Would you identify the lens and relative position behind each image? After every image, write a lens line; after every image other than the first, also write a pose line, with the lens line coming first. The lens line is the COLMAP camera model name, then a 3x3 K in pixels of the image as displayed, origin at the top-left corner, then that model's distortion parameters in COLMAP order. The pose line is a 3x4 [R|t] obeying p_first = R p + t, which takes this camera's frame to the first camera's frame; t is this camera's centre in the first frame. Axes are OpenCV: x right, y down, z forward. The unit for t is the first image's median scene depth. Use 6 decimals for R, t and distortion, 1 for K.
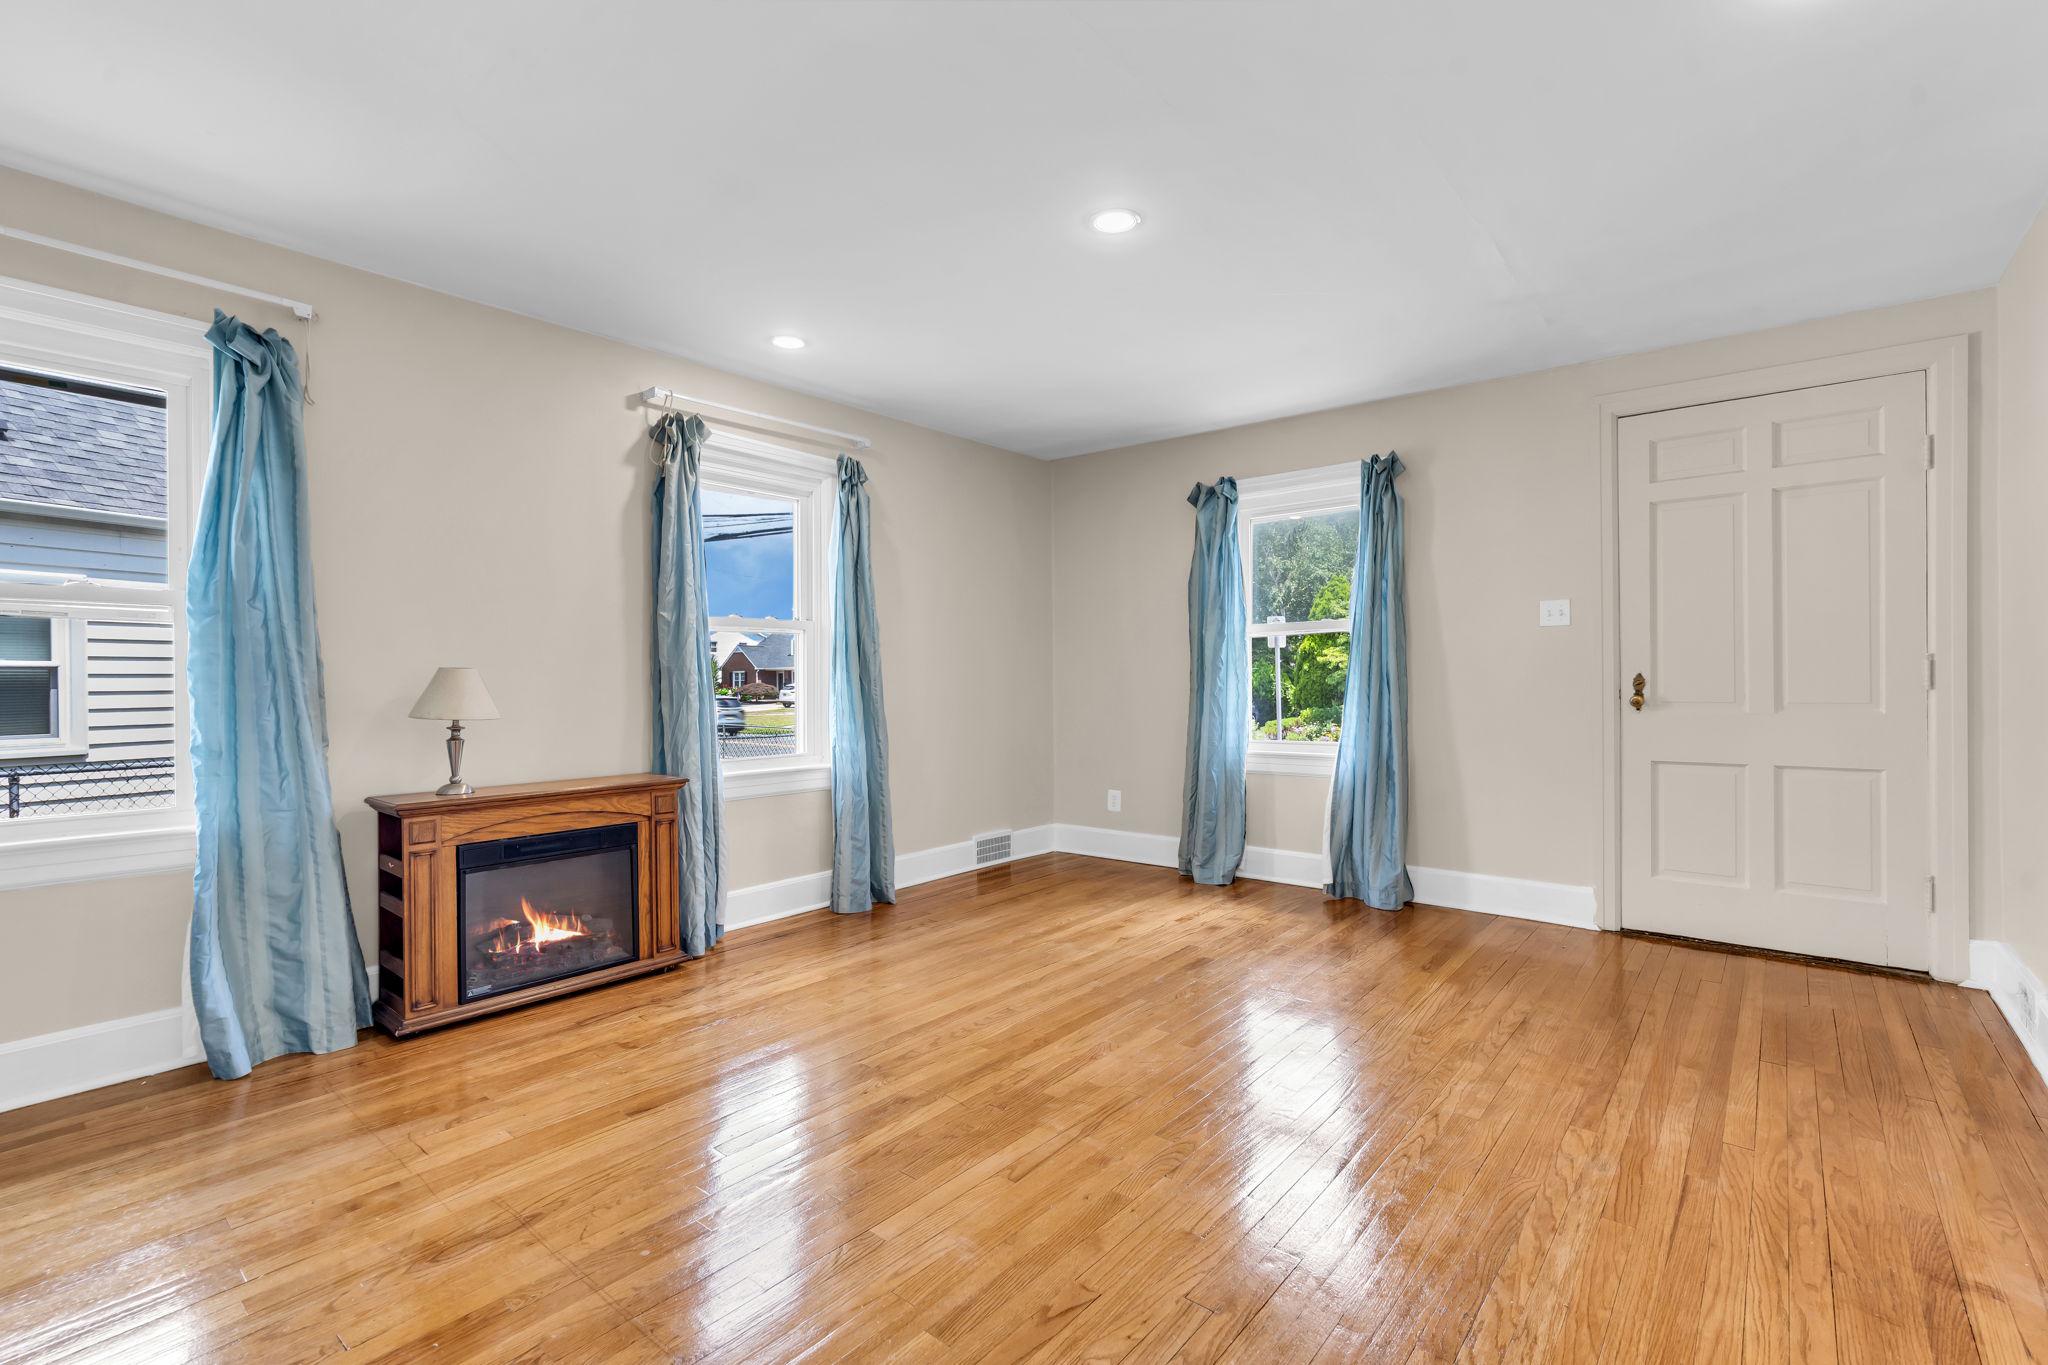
lens RADIAL K [[927.8, 0, 1043.4], [0, 927.8, 680.3], [0, 0, 1]] dist [0.003268, 0.000511]
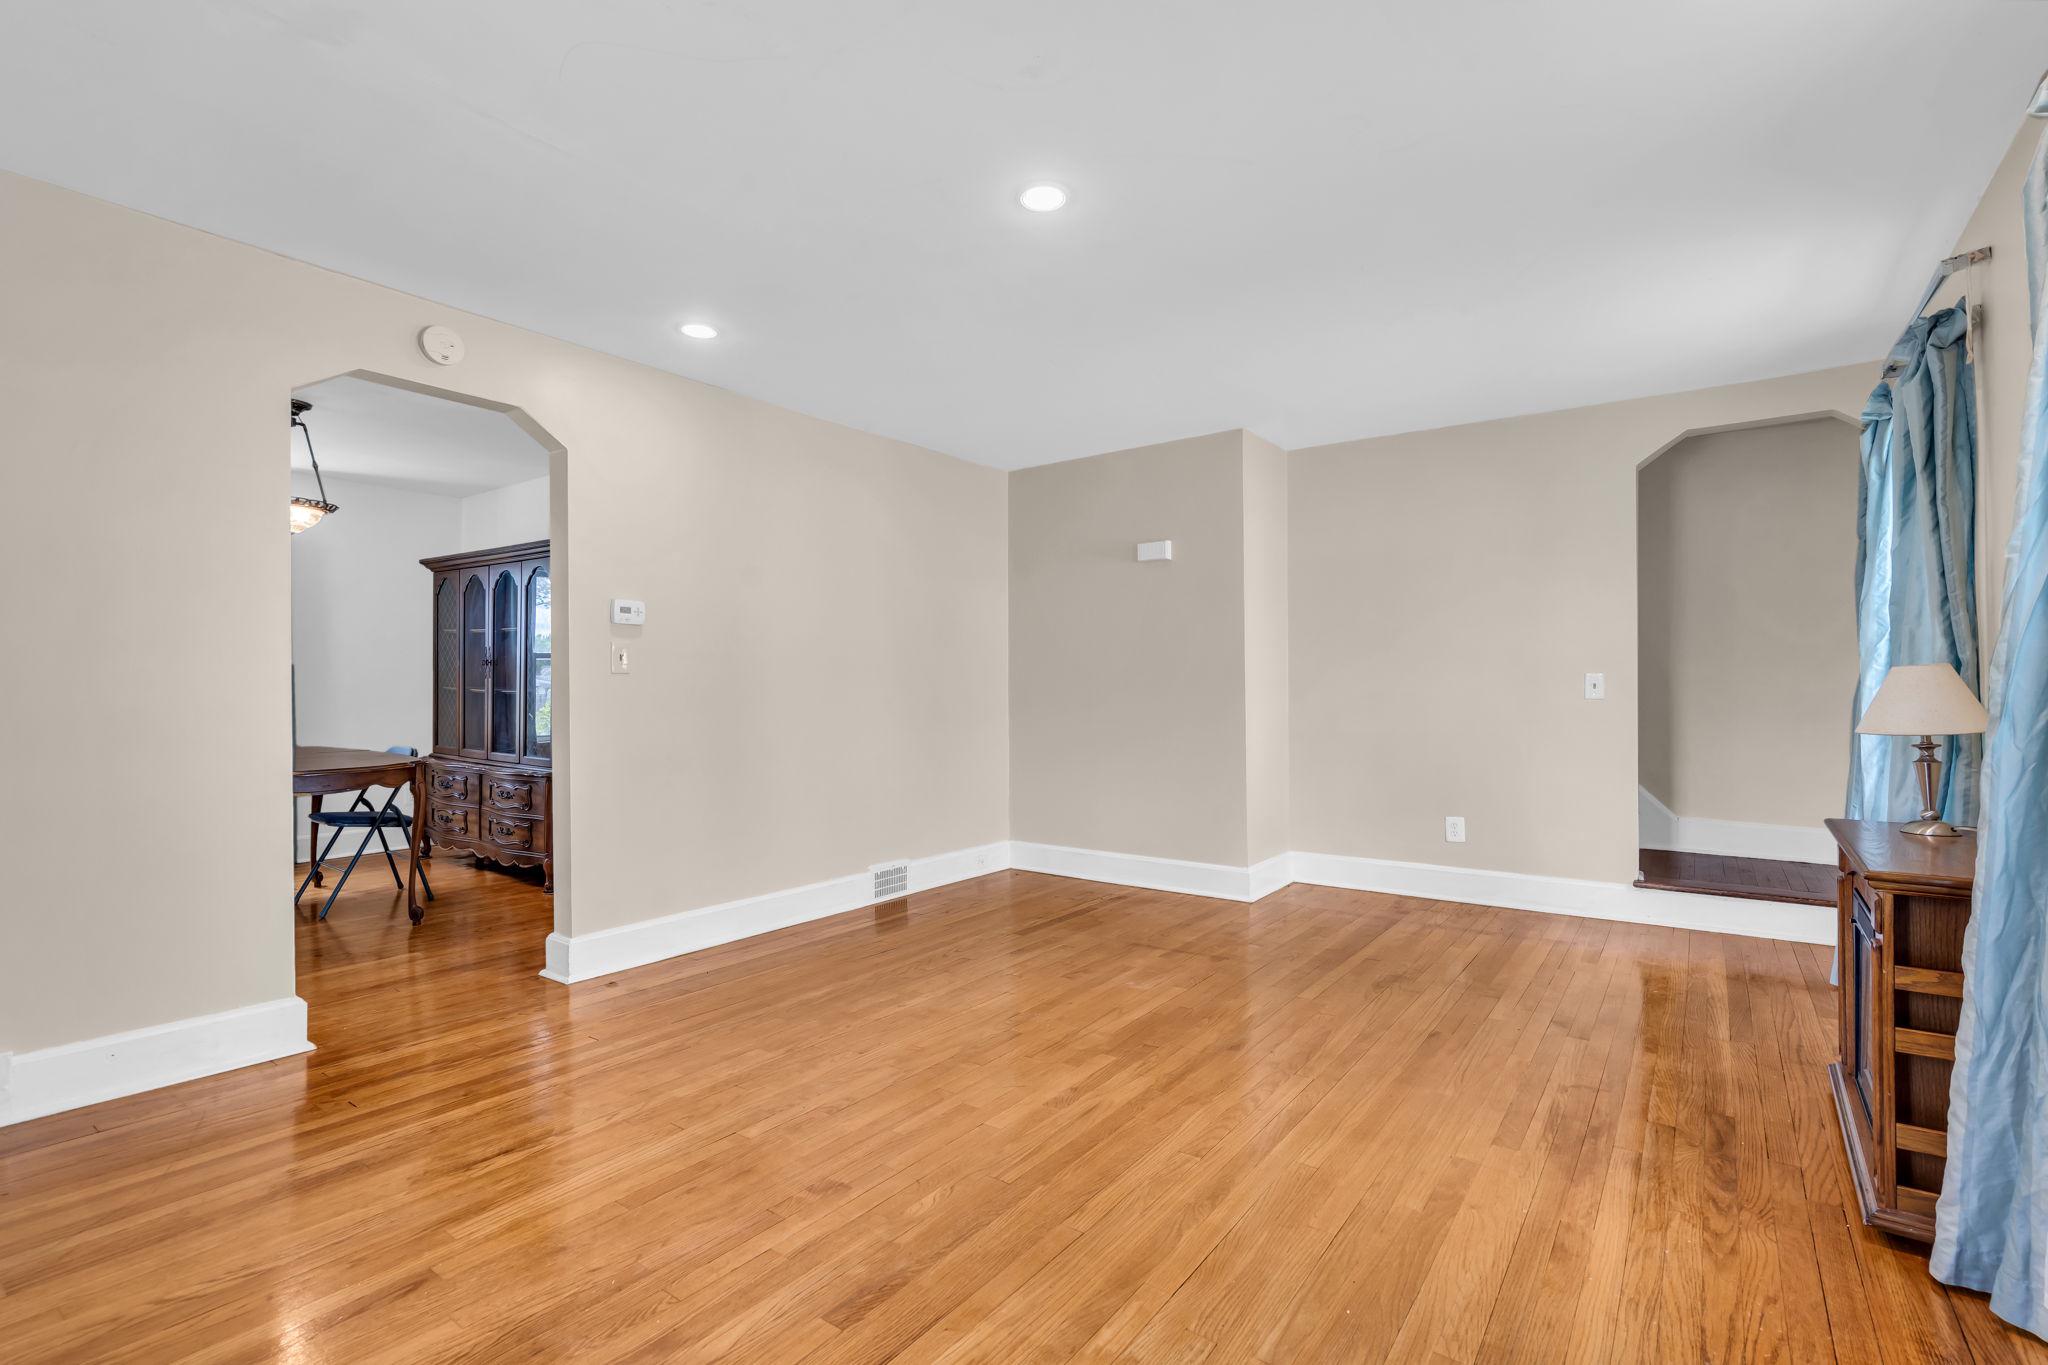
lens RADIAL K [[934.9, 0, 1024.0], [0, 934.9, 682.5], [0, 0, 1]] dist [0.000461, -0.000108]
pose [[-0.999294, 0.007220, -0.036876, 0.105296], [0.007422, 0.999958, -0.005340, -0.001817], [0.036836, -0.005609, -0.999306, 1.500410]]
